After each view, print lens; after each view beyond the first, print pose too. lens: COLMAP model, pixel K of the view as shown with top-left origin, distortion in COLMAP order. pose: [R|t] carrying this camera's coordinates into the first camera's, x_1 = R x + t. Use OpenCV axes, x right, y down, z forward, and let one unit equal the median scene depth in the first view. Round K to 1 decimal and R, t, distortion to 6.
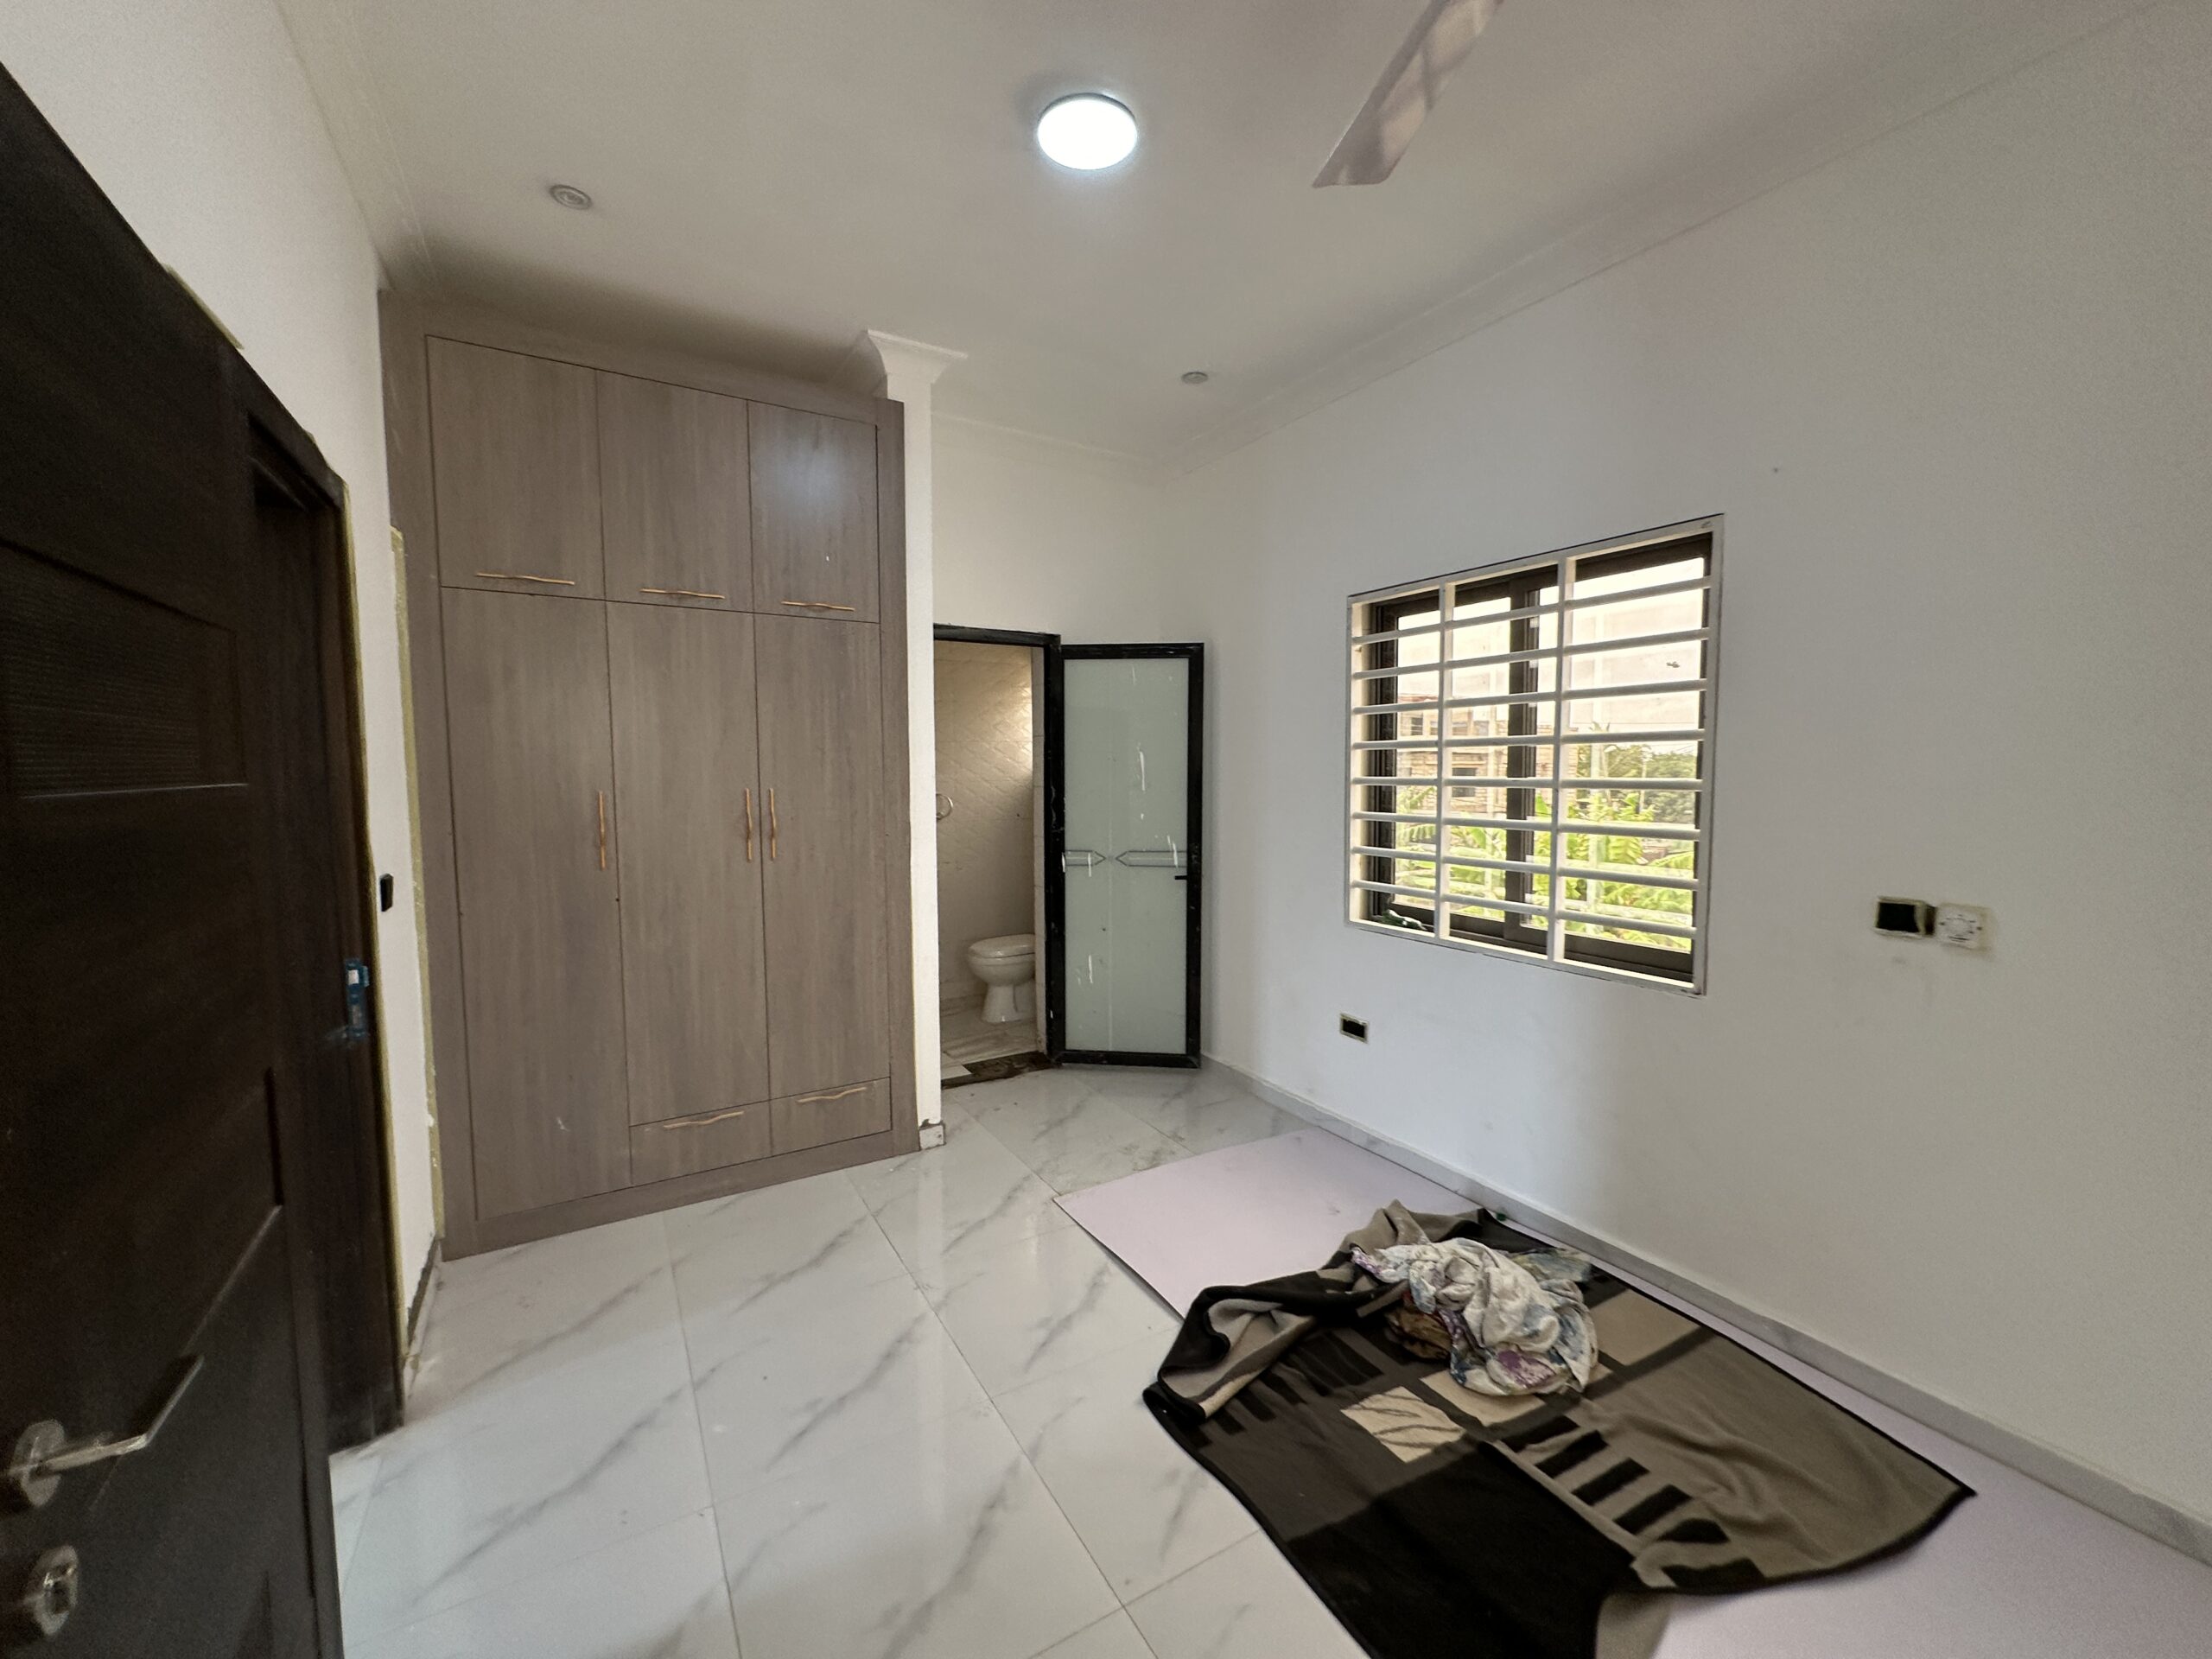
lens RADIAL K [[891.8, 0, 1100.2], [0, 891.8, 832.4], [0, 0, 1]] dist [-0.001803, 0.000015]
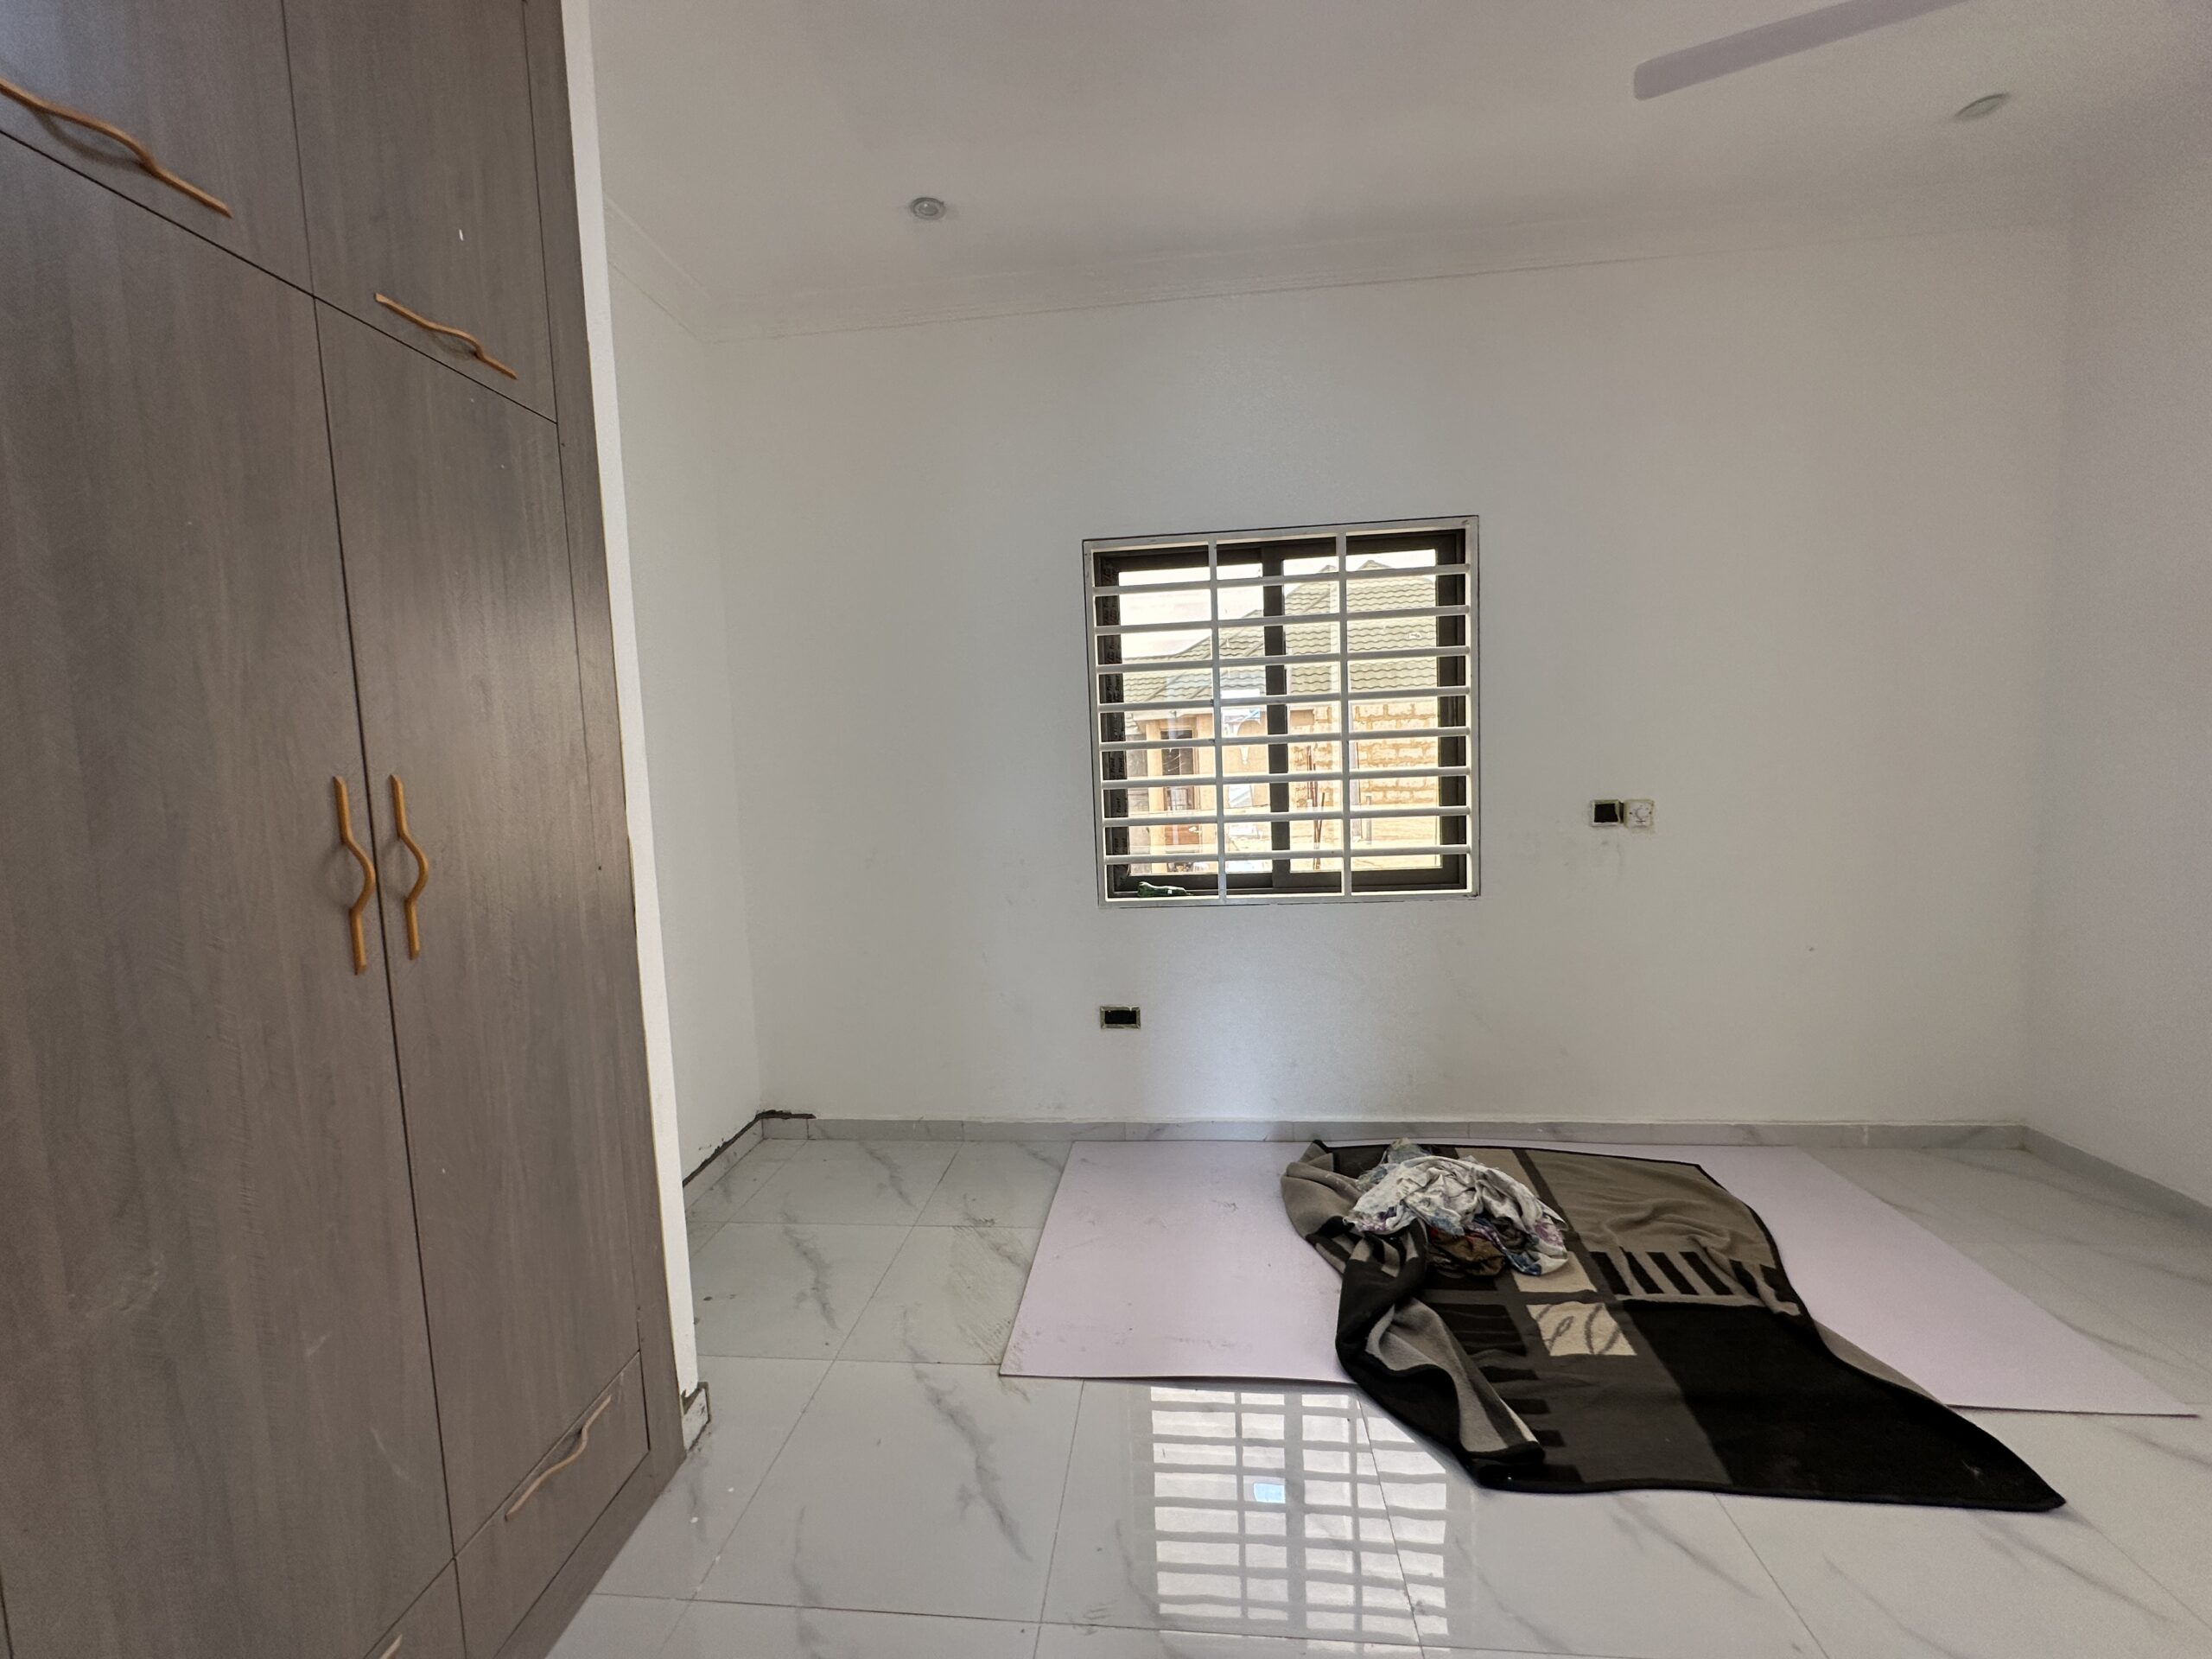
lens RADIAL K [[891.8, 0, 1100.2], [0, 891.8, 832.4], [0, 0, 1]] dist [-0.001803, 0.000015]
pose [[0.581520, -0.091934, 0.808321, -0.584267], [0.098458, 0.994244, 0.042248, -0.012648], [-0.807552, 0.055017, 0.587224, 0.607652]]
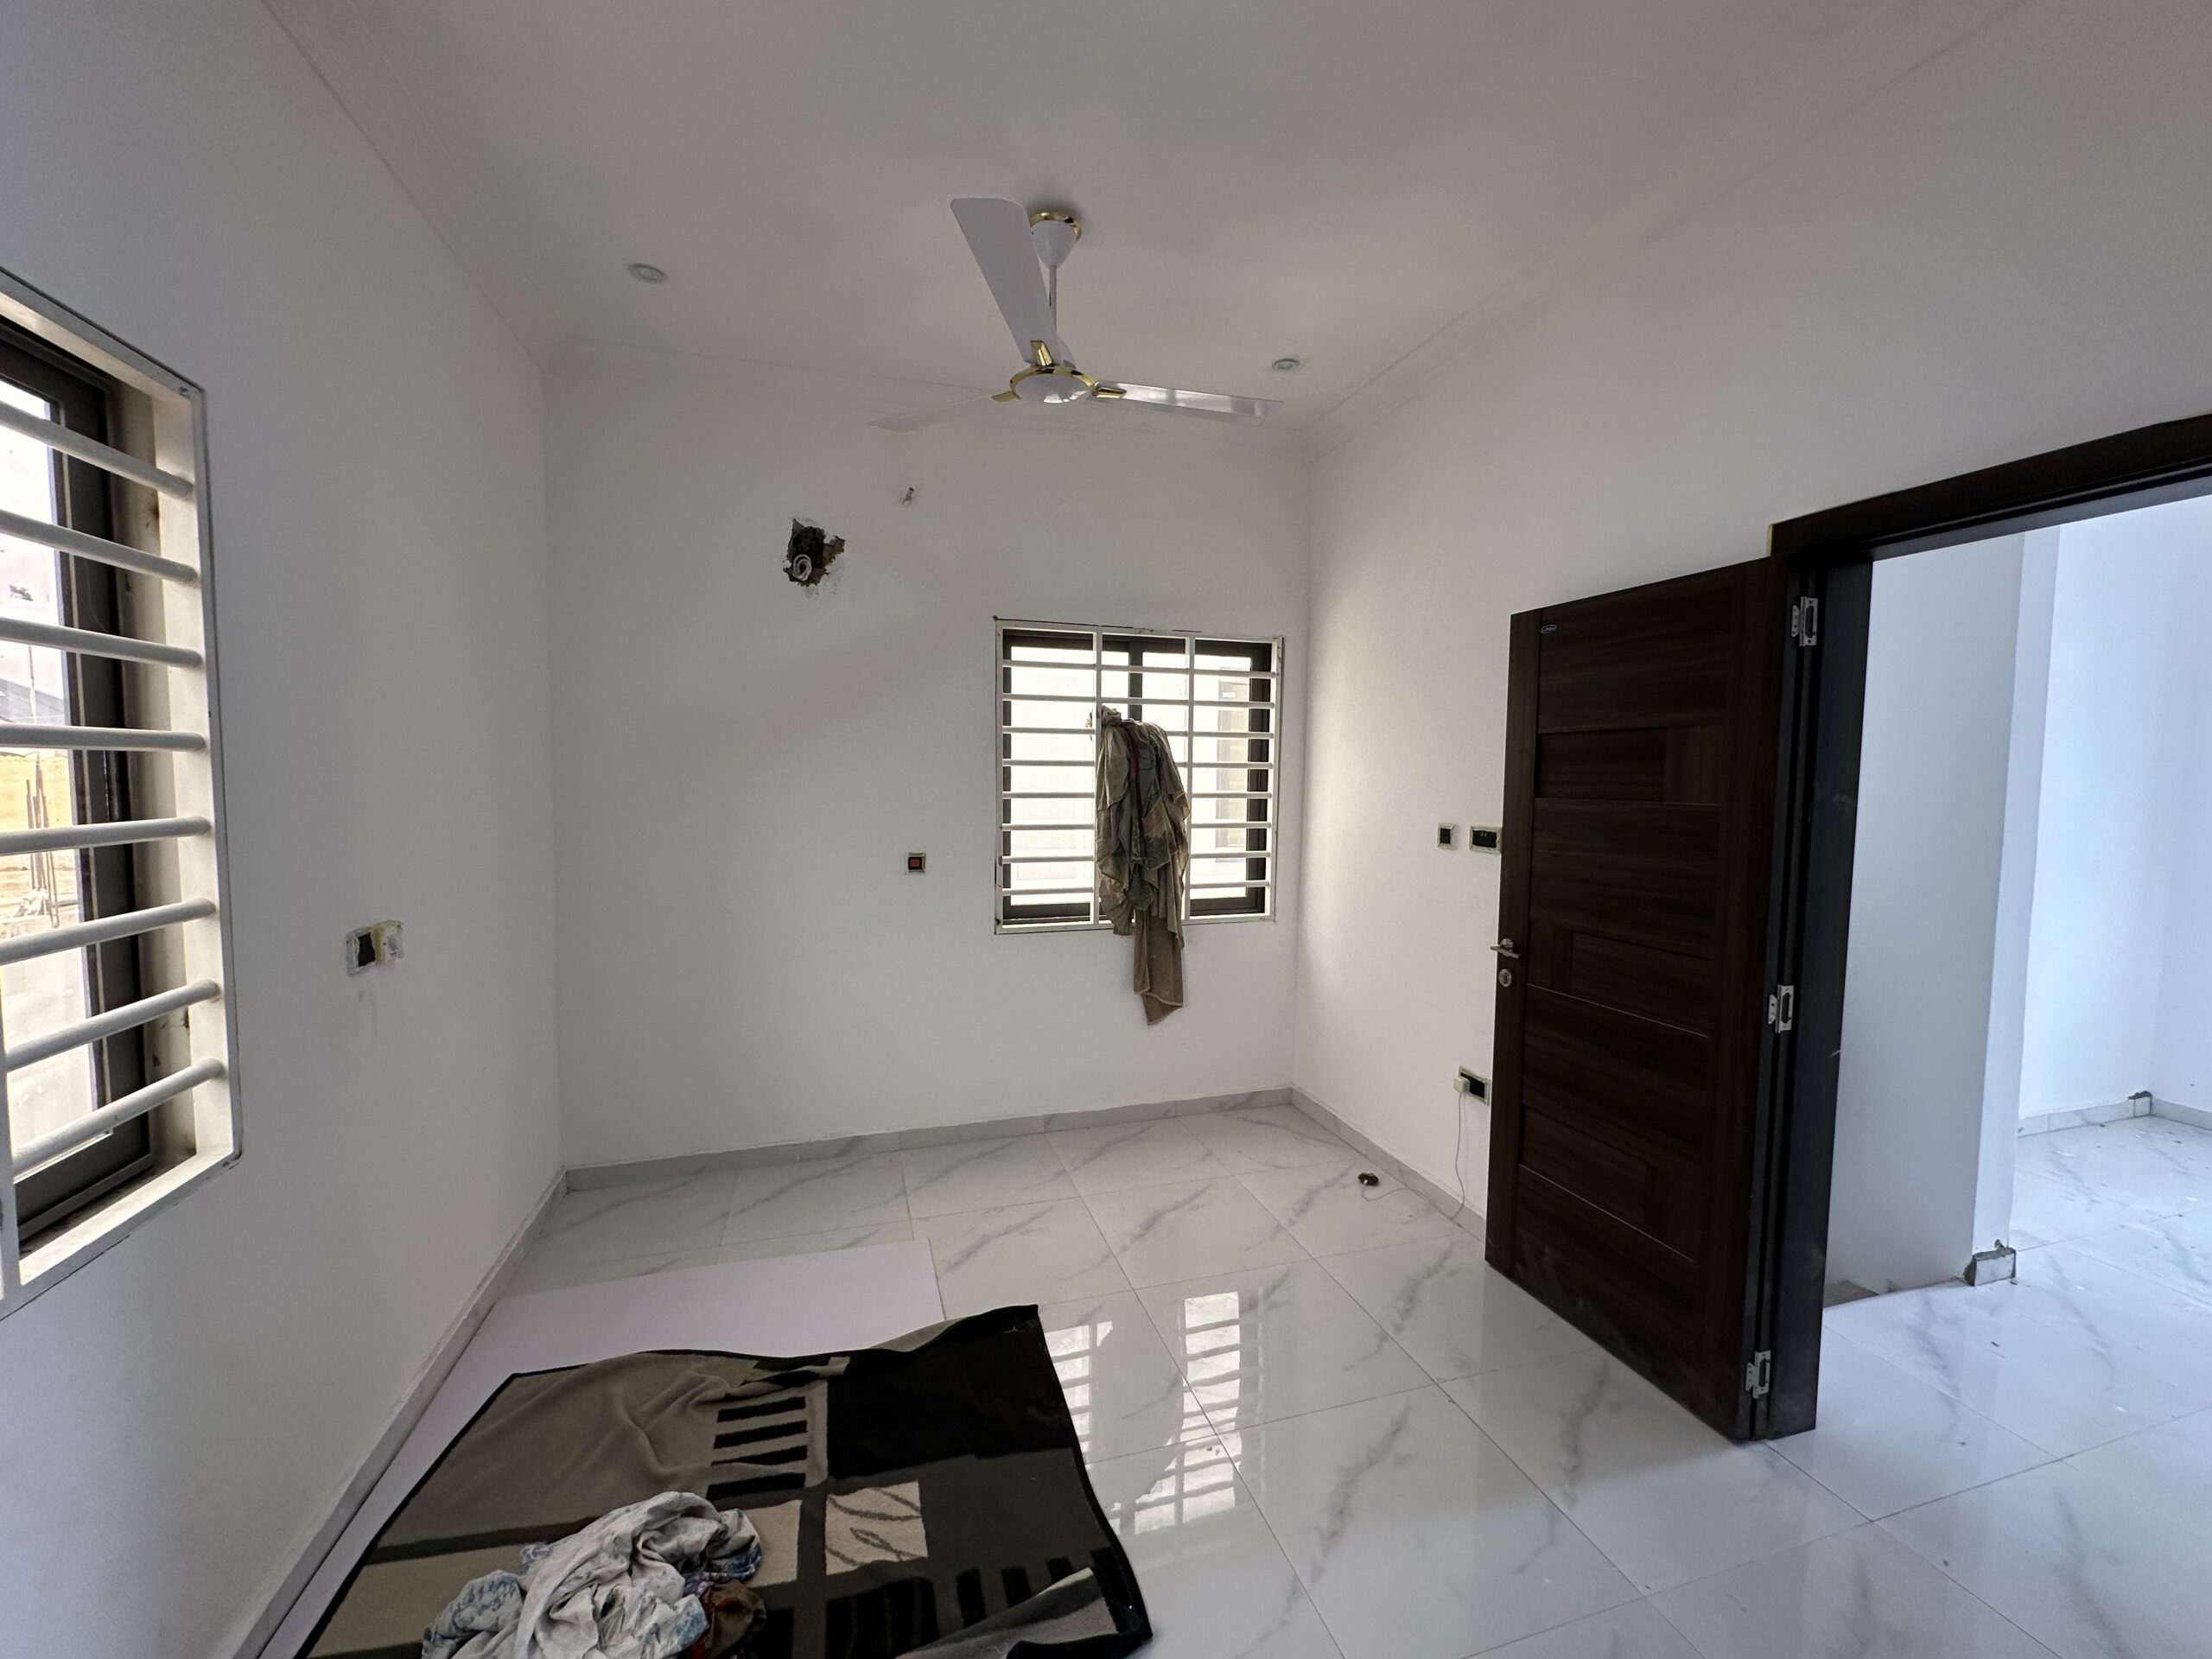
lens RADIAL K [[891.8, 0, 1100.2], [0, 891.8, 832.4], [0, 0, 1]] dist [-0.001803, 0.000015]
pose [[-0.971604, -0.015208, 0.236123, -0.060538], [0.019815, 0.989197, 0.145246, -0.116823], [-0.235781, 0.145801, -0.960807, 1.284971]]
